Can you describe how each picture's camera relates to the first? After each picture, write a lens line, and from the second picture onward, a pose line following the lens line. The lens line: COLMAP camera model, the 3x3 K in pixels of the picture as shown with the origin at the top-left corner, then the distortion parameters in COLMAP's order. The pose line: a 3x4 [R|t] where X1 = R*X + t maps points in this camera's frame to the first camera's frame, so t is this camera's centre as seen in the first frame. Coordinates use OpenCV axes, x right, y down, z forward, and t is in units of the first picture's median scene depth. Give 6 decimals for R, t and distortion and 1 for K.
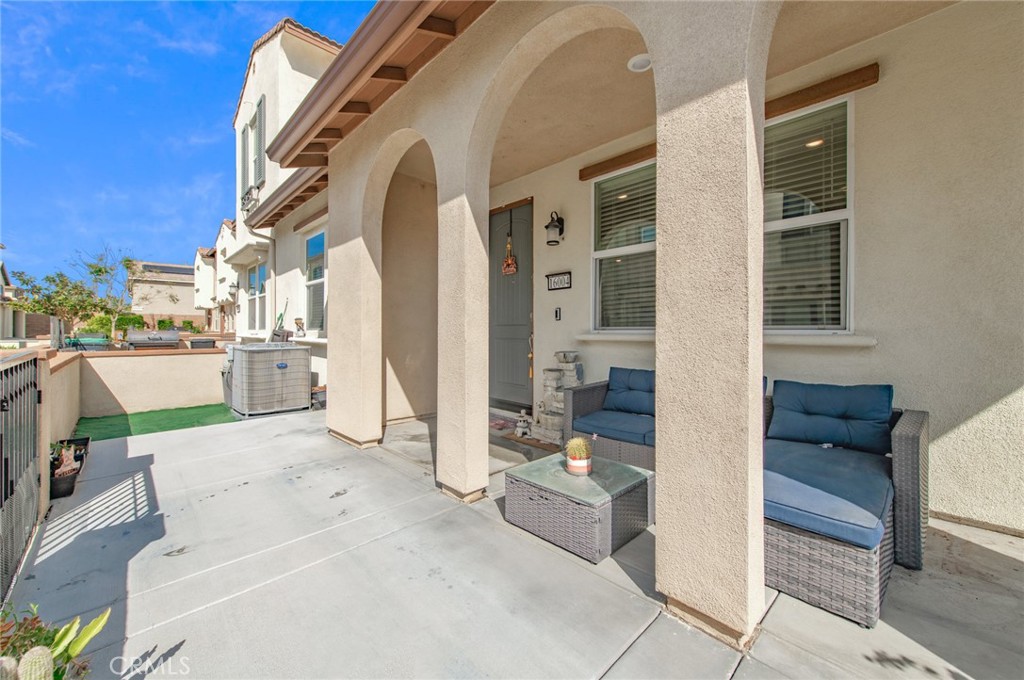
lens RADIAL K [[399.3, 0, 514.8], [0, 399.3, 331.4], [0, 0, 1]] dist [0.001988, 0.000127]
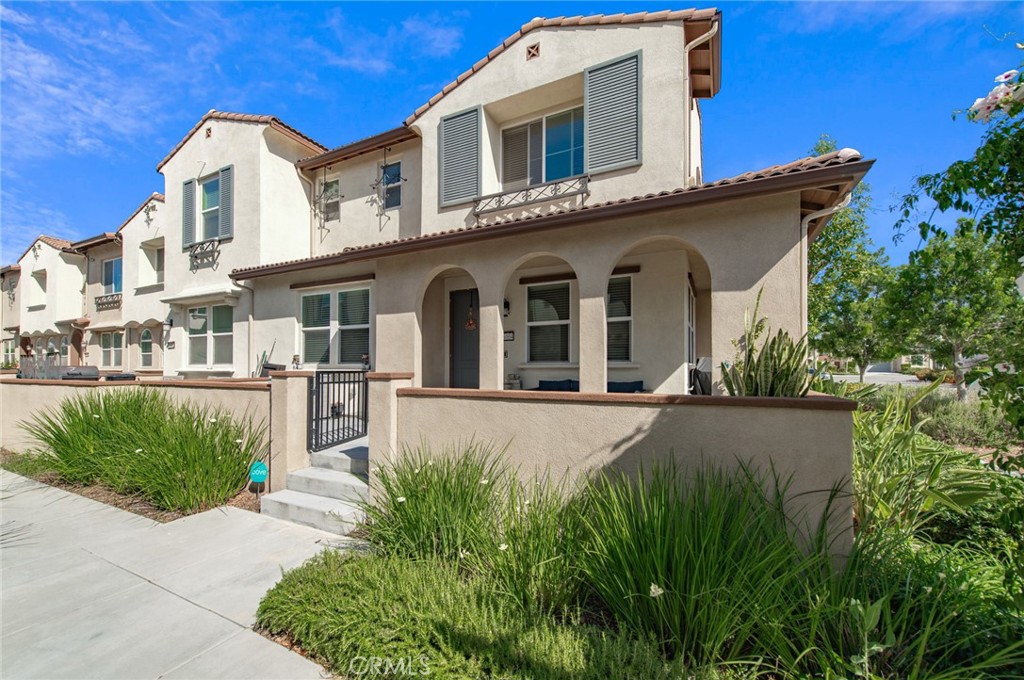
lens RADIAL K [[392.7, 0, 512.0], [0, 392.7, 361.2], [0, 0, 1]] dist [0.006629, 0.000041]
pose [[0.938124, -0.000848, 0.346299, -0.530586], [0.005279, 0.999916, -0.011853, 0.011855], [-0.346259, 0.012947, 0.938049, -0.760125]]
